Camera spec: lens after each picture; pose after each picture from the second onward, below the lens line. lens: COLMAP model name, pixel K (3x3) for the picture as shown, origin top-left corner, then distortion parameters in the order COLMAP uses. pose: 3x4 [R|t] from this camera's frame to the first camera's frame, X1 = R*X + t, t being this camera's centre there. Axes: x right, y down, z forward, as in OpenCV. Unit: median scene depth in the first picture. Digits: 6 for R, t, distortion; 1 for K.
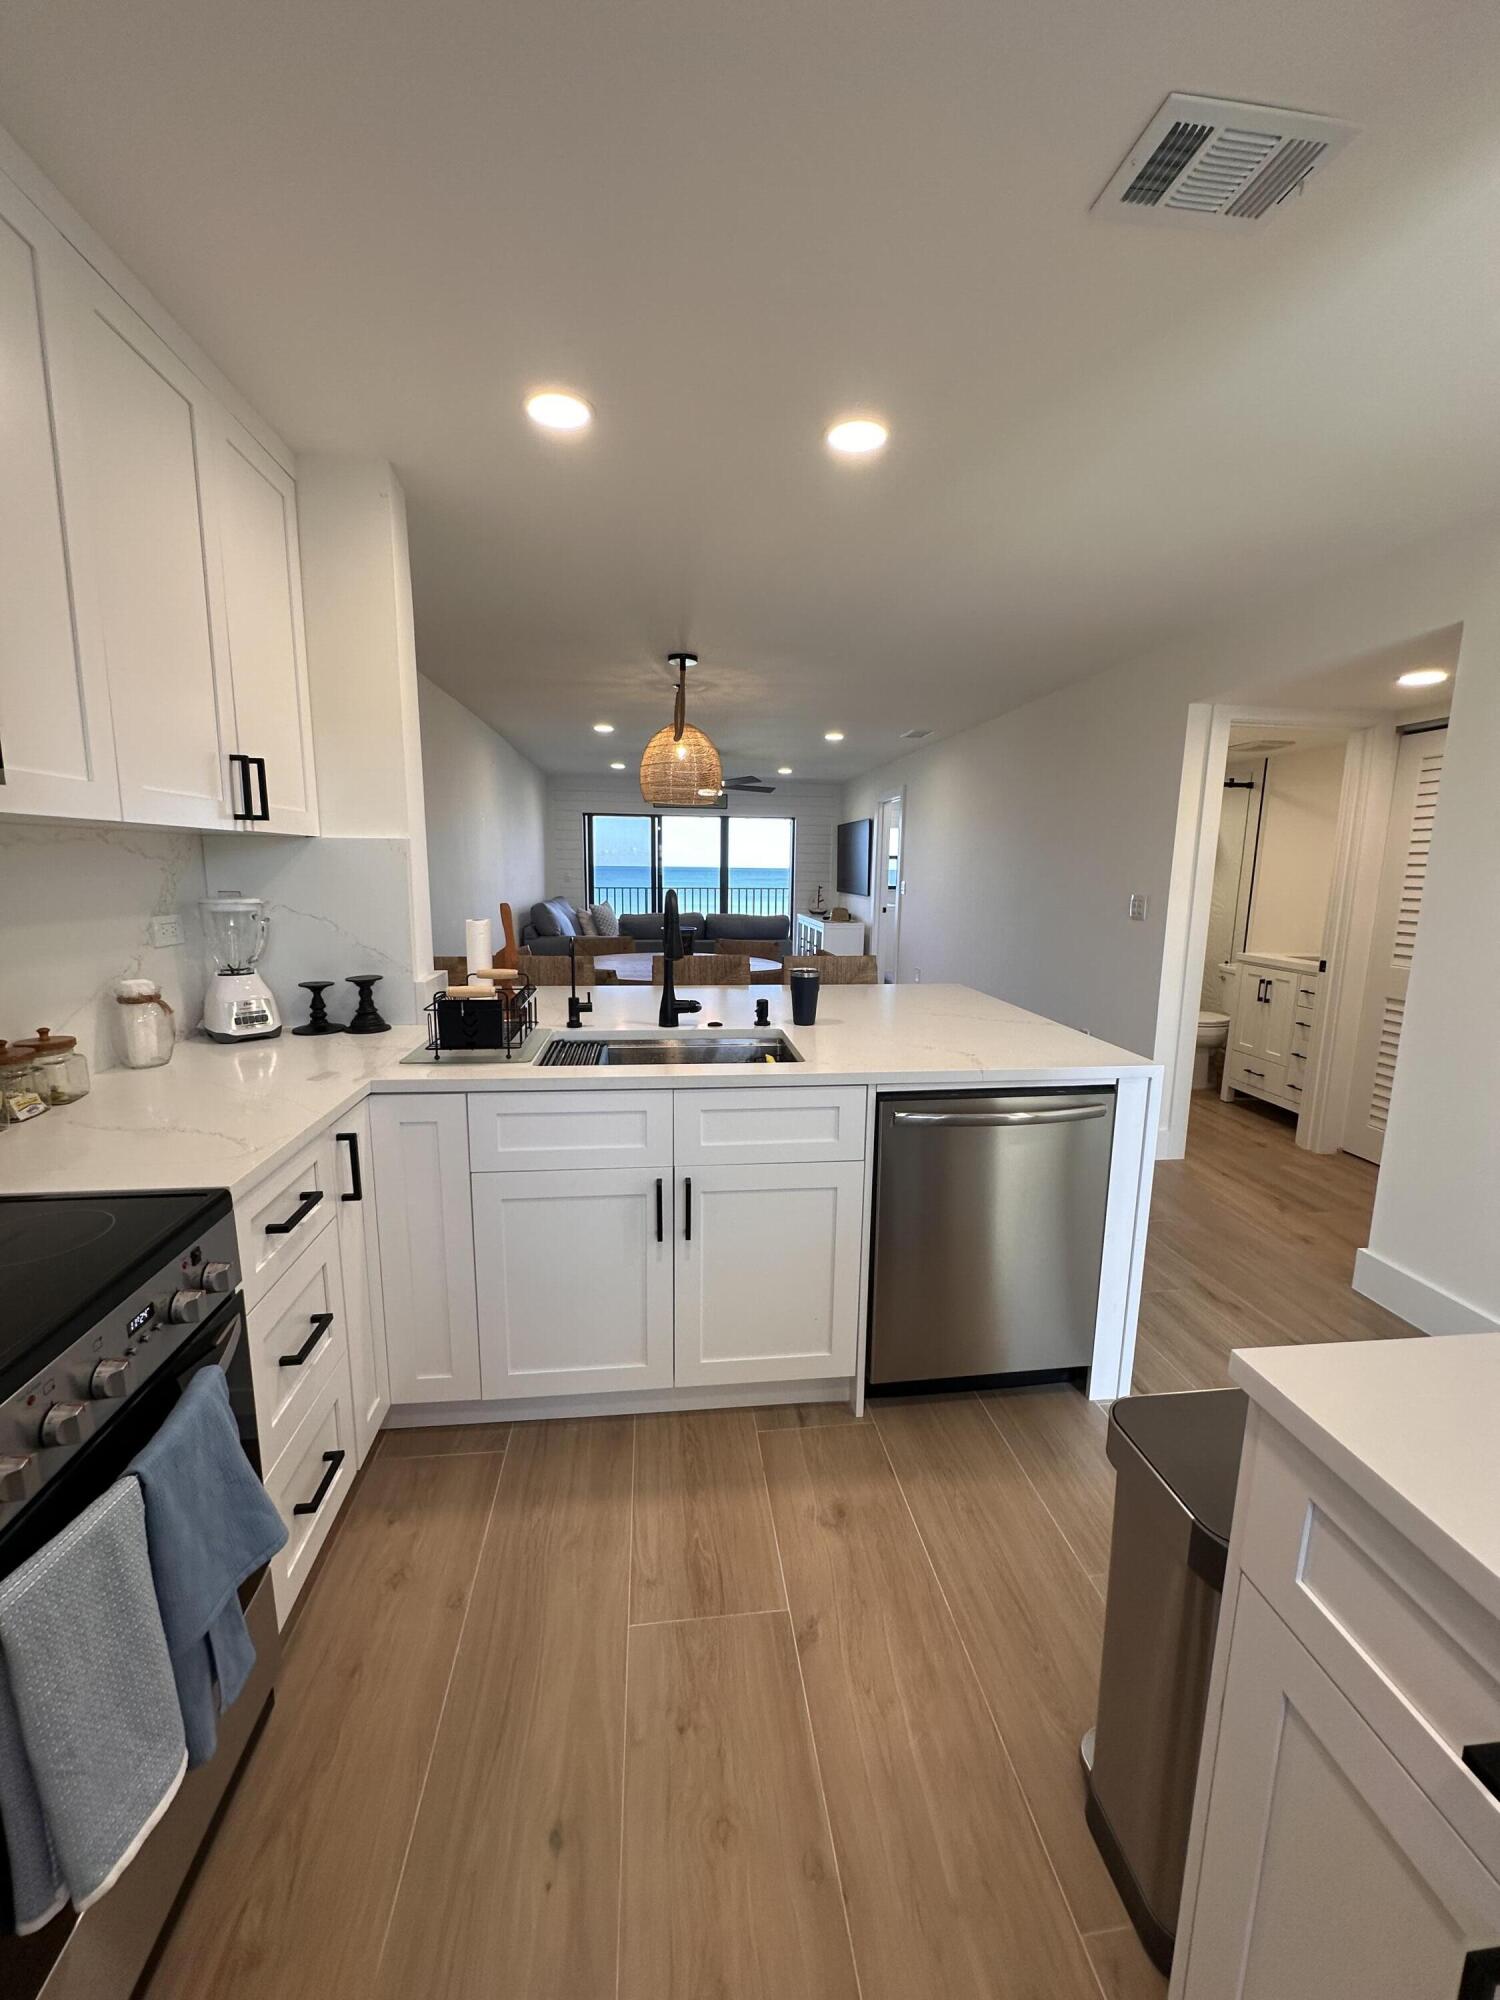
lens RADIAL K [[795.5, 0, 748.7], [0, 795.5, 998.0], [0, 0, 1]] dist [0.000784, 0.000114]
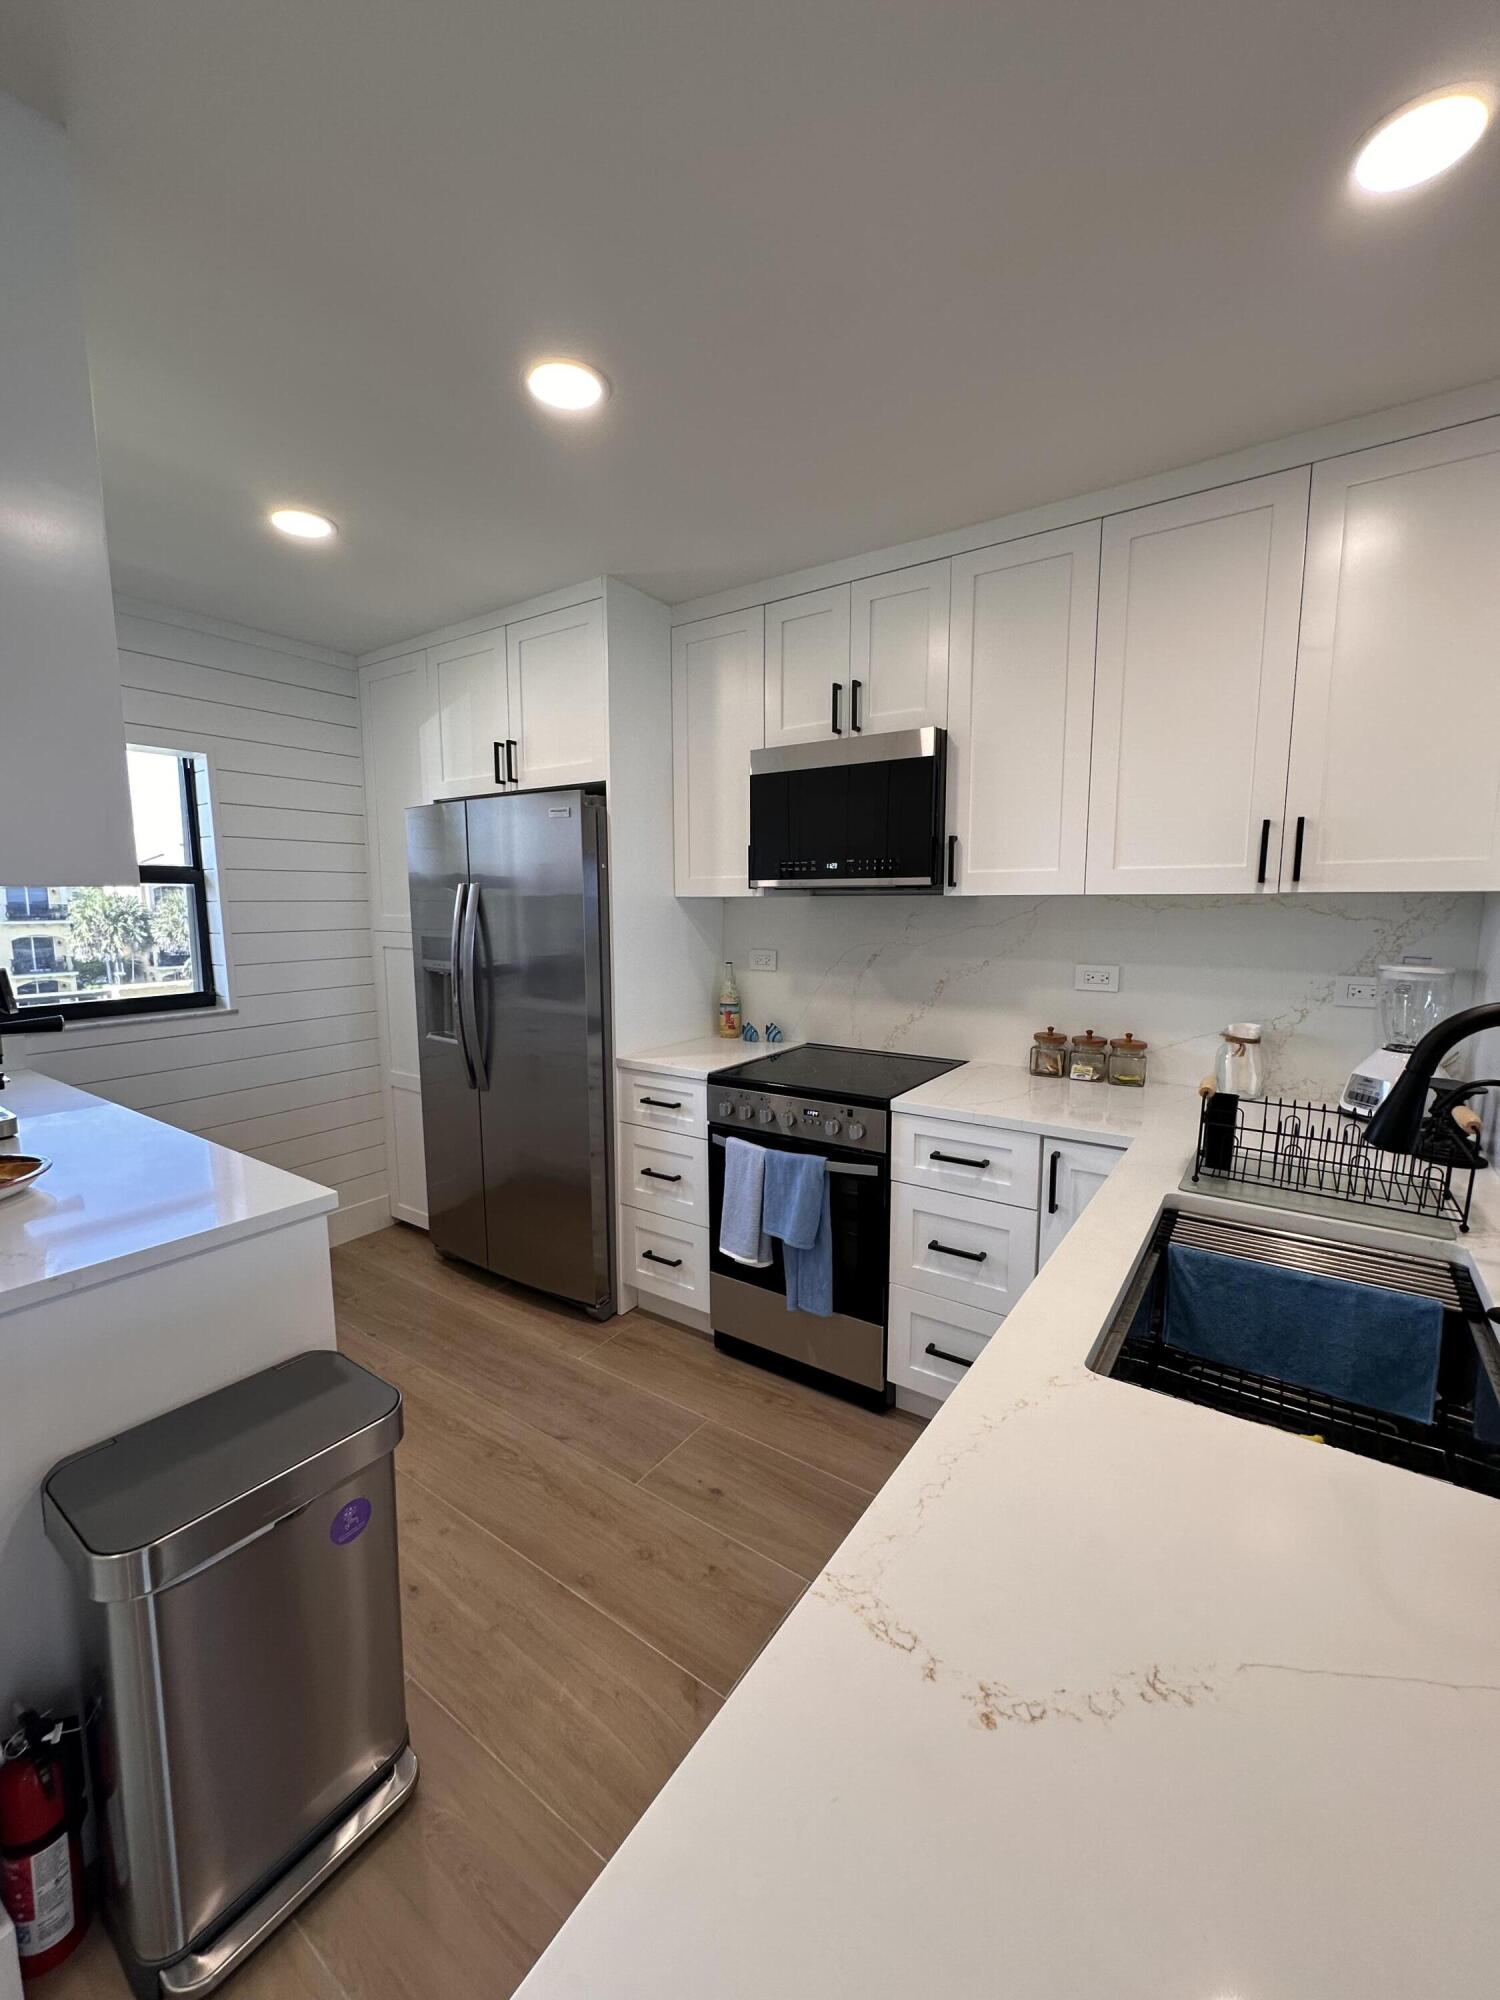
lens RADIAL K [[795.5, 0, 748.7], [0, 795.5, 997.9], [0, 0, 1]] dist [0.000784, 0.000114]
pose [[-0.665999, 0.079971, -0.741654, 0.791752], [-0.126040, 0.967877, 0.217548, -0.305559], [0.735228, 0.238365, -0.634525, 1.674850]]
